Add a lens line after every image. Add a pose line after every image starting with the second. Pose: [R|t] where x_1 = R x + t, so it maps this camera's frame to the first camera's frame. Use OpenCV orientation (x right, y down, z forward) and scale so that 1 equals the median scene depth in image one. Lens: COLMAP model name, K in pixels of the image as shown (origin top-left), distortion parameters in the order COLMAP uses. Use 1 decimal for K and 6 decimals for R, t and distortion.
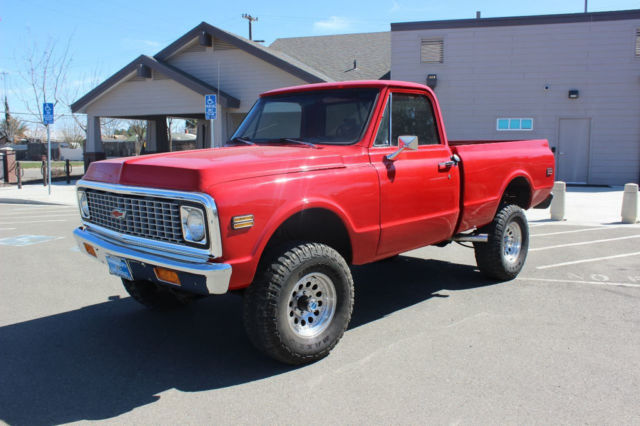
lens RADIAL K [[537.9, 0, 315.0], [0, 537.9, 211.4], [0, 0, 1]] dist [-0.101512, 0.060430]
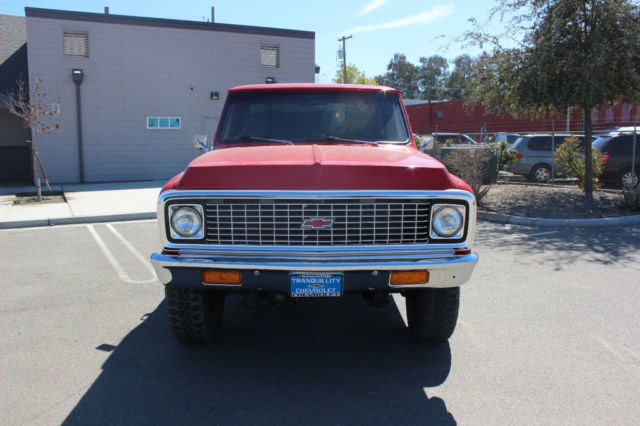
lens RADIAL K [[537.9, 0, 315.0], [0, 537.9, 211.4], [0, 0, 1]] dist [-0.101512, 0.060430]
pose [[0.718240, -0.090333, 0.689907, -0.141419], [0.088073, 0.995364, 0.038638, -0.007176], [-0.690199, 0.033010, 0.722866, 0.053181]]
